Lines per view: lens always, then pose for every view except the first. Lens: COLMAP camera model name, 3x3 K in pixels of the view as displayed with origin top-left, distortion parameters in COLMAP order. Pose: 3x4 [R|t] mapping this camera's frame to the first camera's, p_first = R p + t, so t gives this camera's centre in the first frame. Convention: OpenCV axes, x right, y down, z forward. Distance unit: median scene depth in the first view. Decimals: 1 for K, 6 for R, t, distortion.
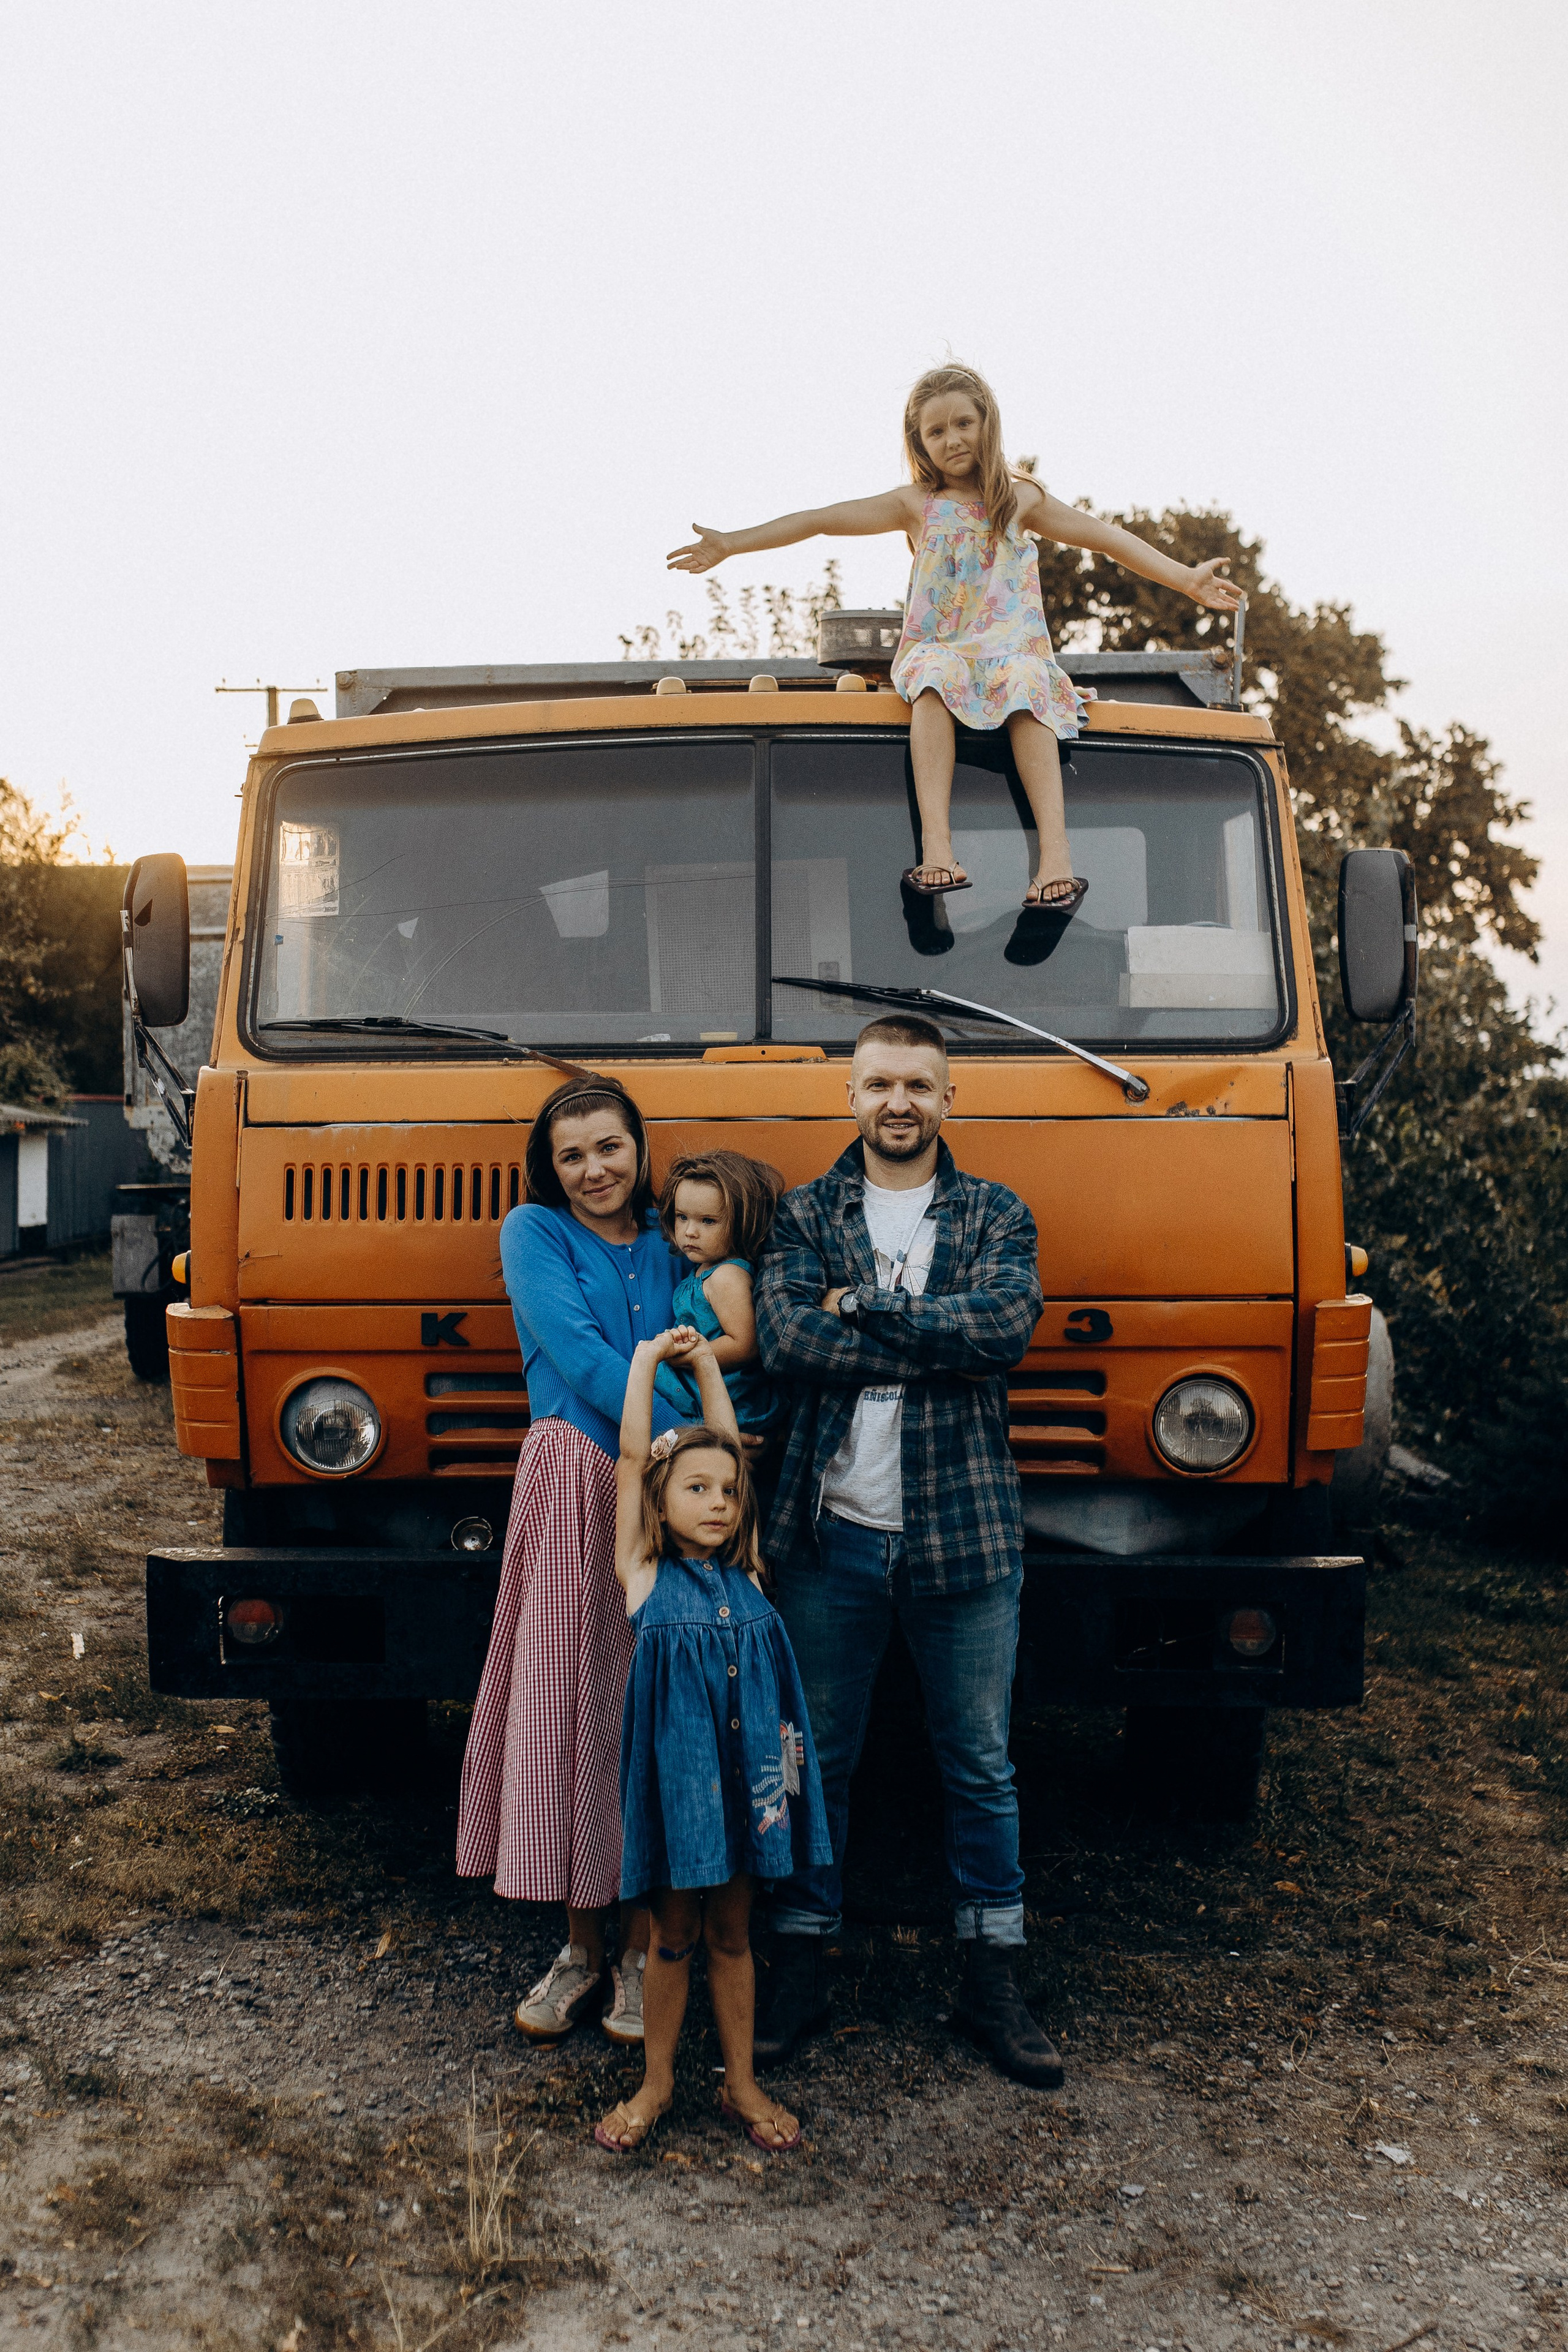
lens RADIAL K [[2416.0, 0, 735.4], [0, 2416.0, 1246.1], [0, 0, 1]] dist [-0.000053, -0.002116]
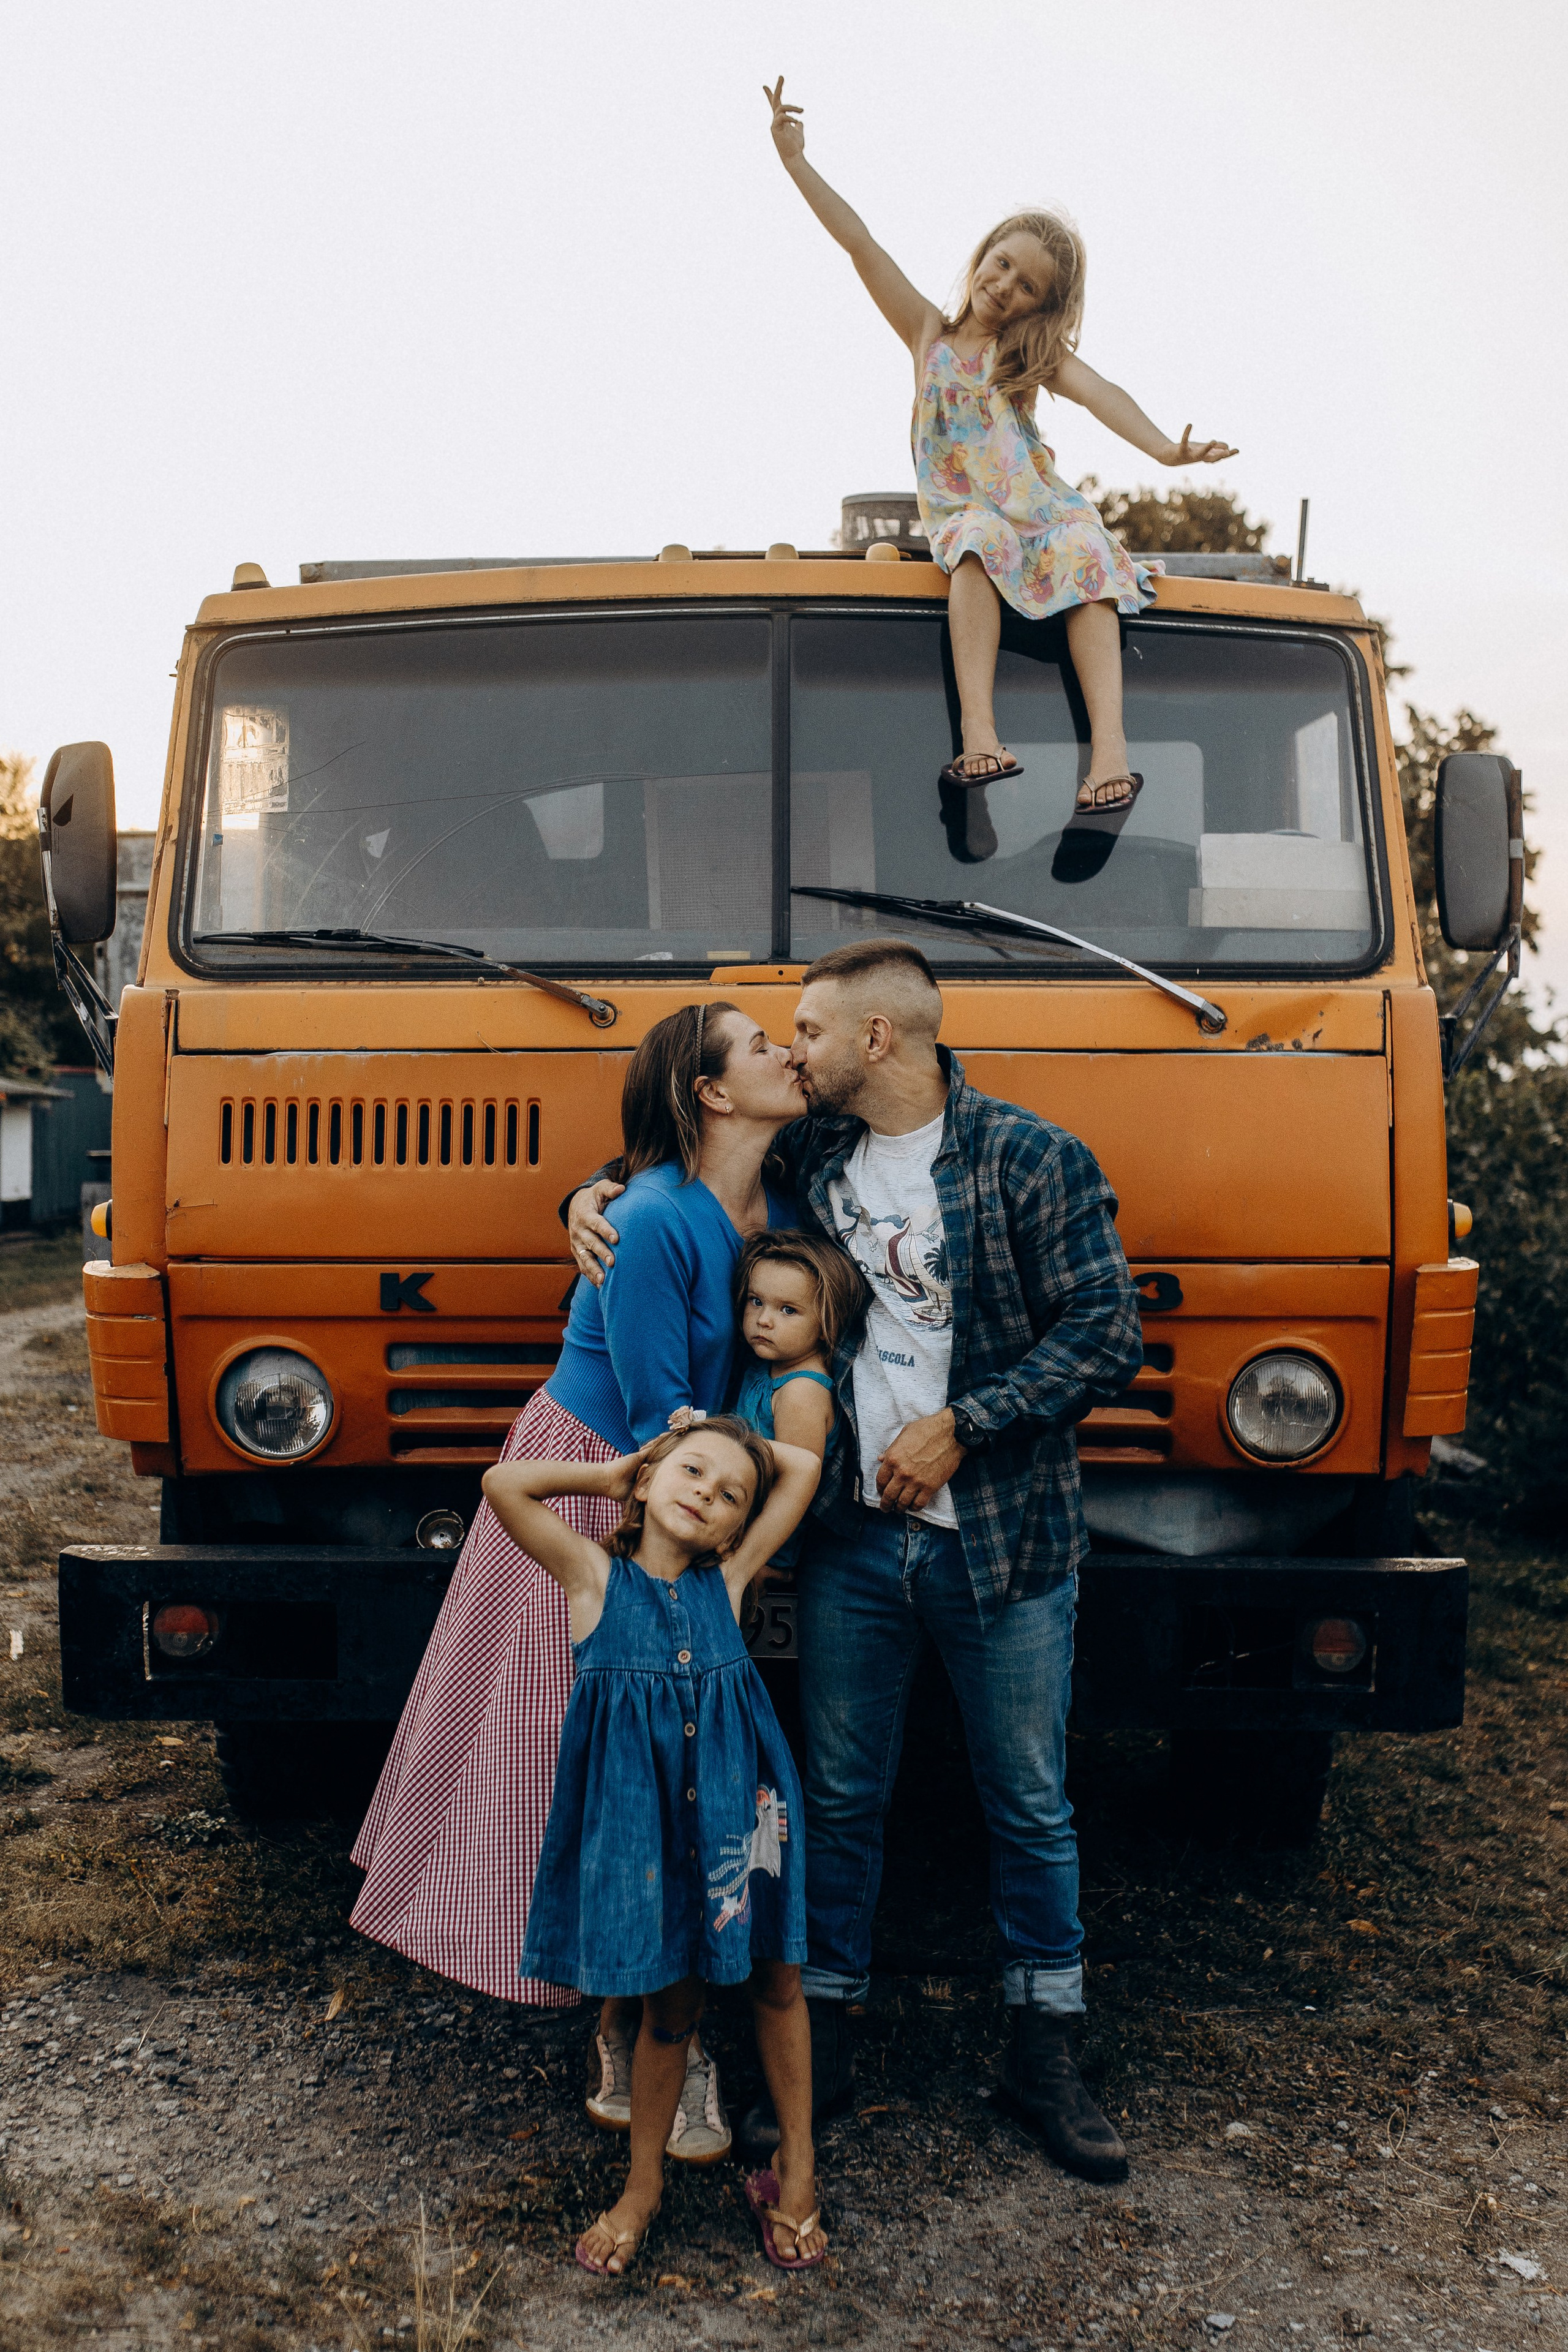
lens RADIAL K [[2361.4, 0, 793.5], [0, 2361.4, 1283.6], [0, 0, 1]] dist [0.003936, -0.005310]
pose [[0.999645, 0.005481, 0.026057, -0.005266], [-0.006048, 0.999745, 0.021734, 0.012279], [-0.025931, -0.021884, 0.999424, 0.156654]]
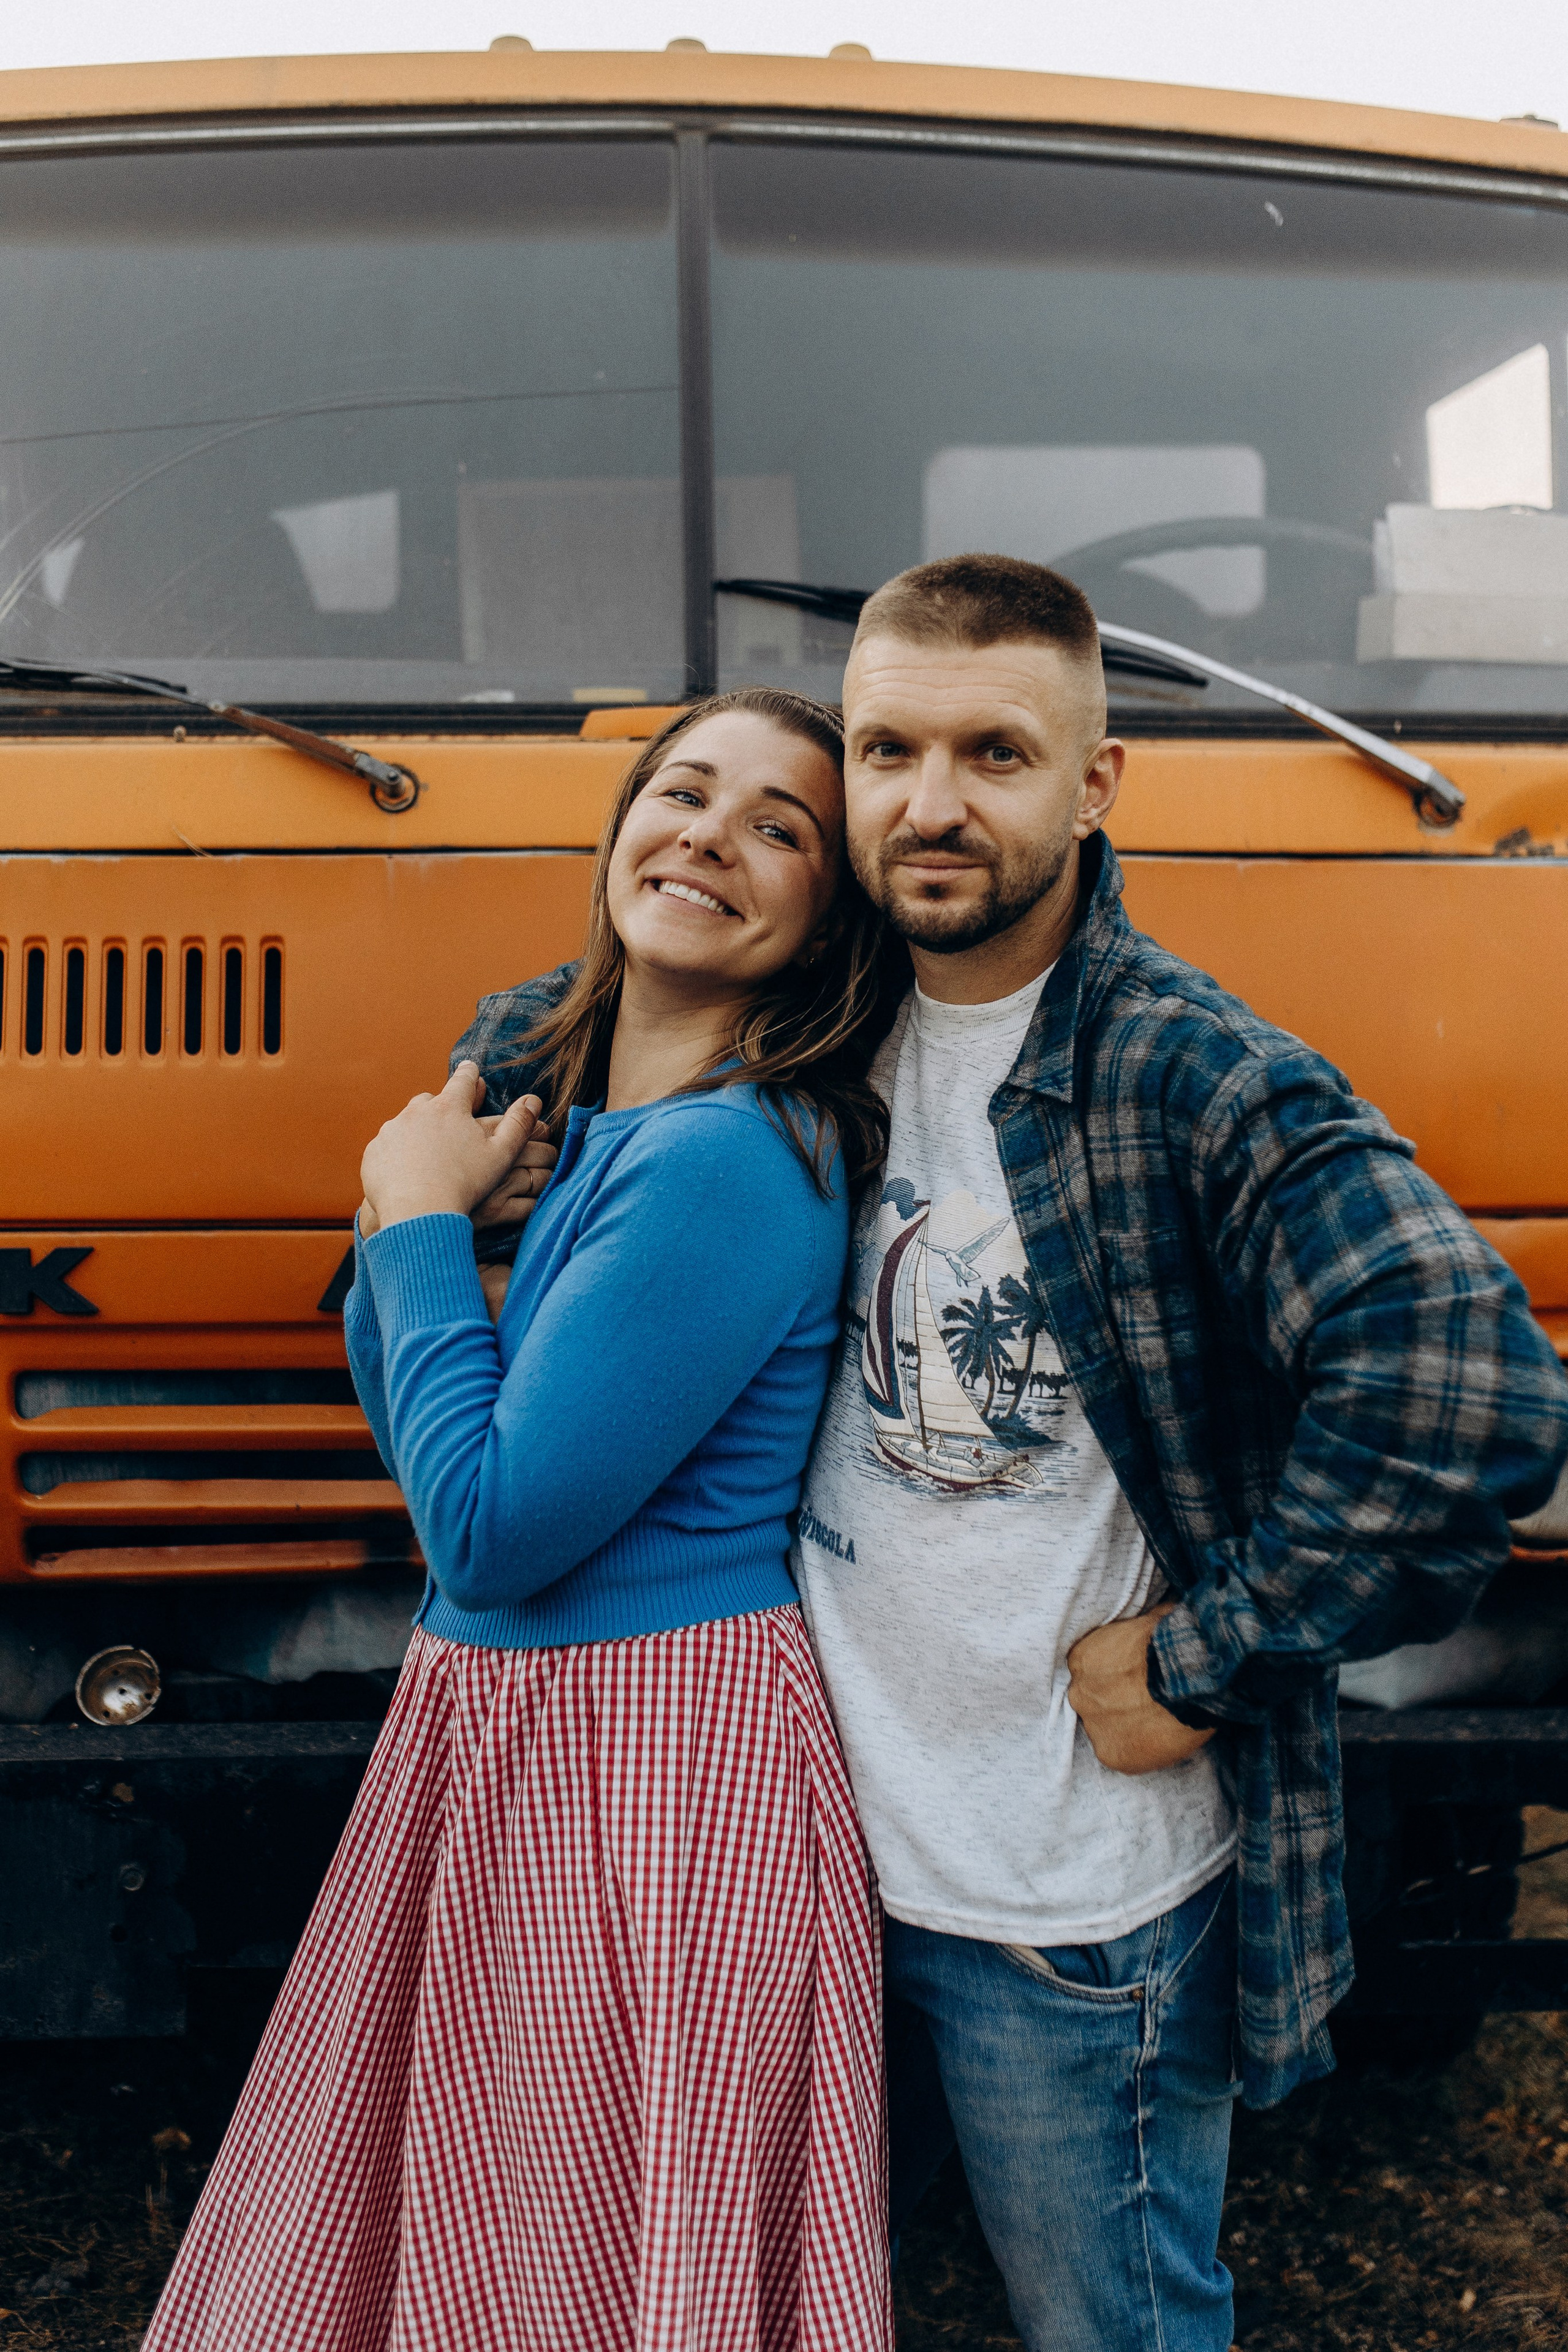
lens RADIAL K [[2323.0, 0, 731.6], [0, 2323.0, 1165.6], [0, 0, 1]] dist [0.002578, -0.002208]
pose [[0.996731, -0.000639, 0.080787, -0.021515], [-0.000929, 0.999812, 0.019364, 0.002162], [-0.080784, -0.019376, 0.996543, 0.522355]]
